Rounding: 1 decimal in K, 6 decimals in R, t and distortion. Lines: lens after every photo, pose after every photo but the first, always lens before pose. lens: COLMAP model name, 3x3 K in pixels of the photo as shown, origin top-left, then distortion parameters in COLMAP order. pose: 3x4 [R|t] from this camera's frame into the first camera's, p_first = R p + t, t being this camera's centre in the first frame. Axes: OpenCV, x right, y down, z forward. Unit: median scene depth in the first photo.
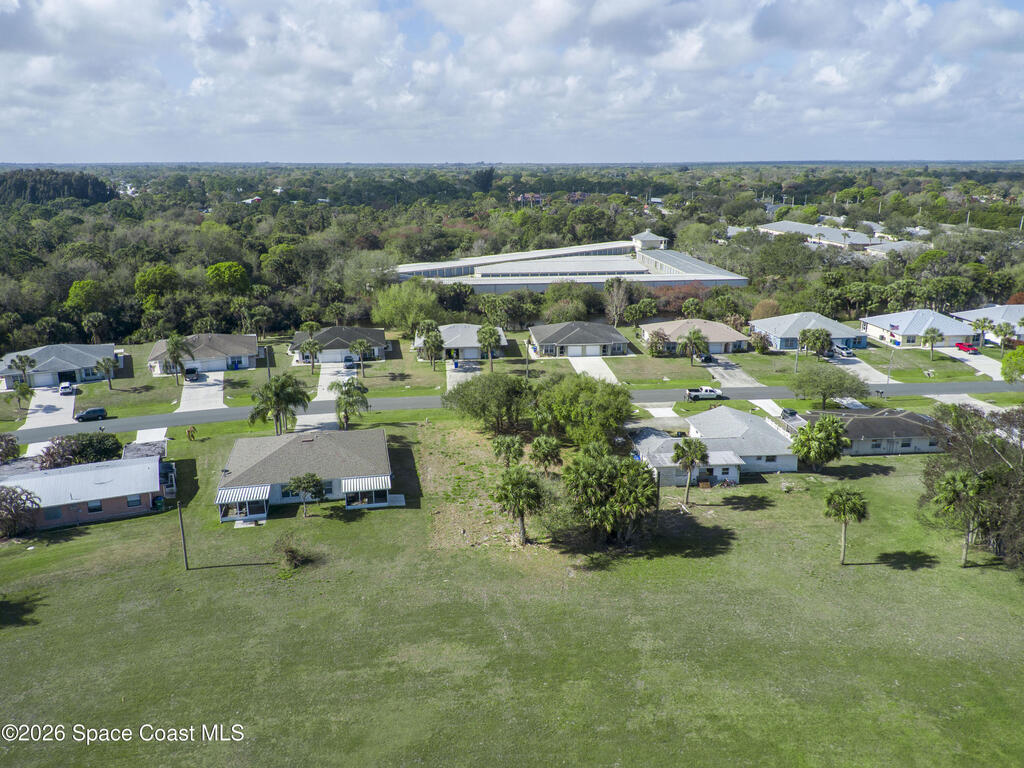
lens RADIAL K [[799.8, 0, 512.0], [0, 799.8, 384.0], [0, 0, 1]] dist [0.094529, -0.143214]
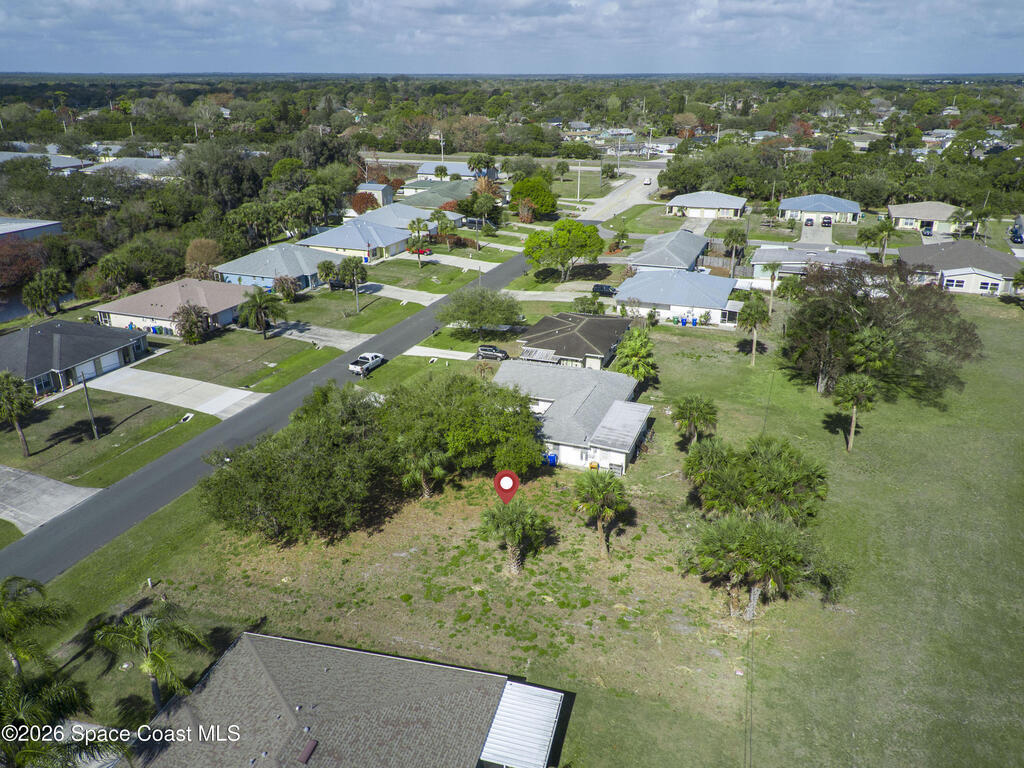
lens RADIAL K [[787.4, 0, 522.2], [0, 787.4, 390.7], [0, 0, 1]] dist [0.110814, -0.172986]
pose [[0.420589, -0.333428, 0.843760, -0.283790], [0.241266, 0.937635, 0.250261, -0.096224], [-0.874583, 0.098314, 0.474804, 0.427713]]
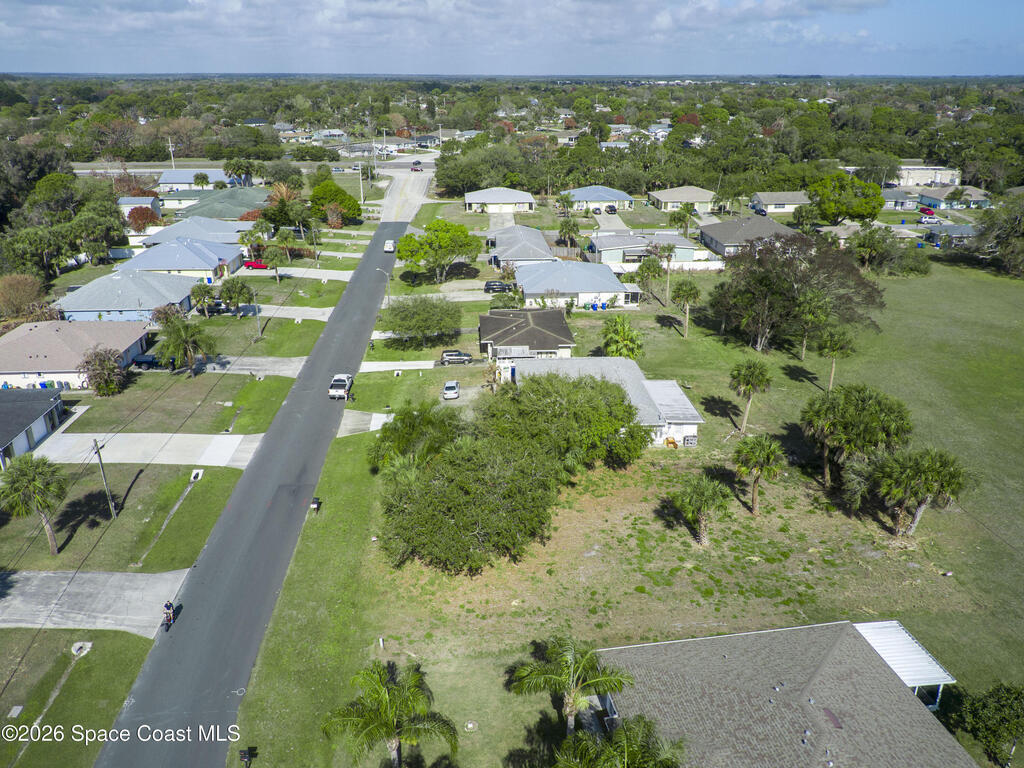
lens RADIAL K [[787.4, 0, 522.2], [0, 787.4, 390.7], [0, 0, 1]] dist [0.110814, -0.172986]
pose [[0.014652, -0.367302, 0.929986, -0.339744], [0.266564, 0.897861, 0.350414, -0.154299], [-0.963706, 0.242767, 0.111065, 0.637435]]
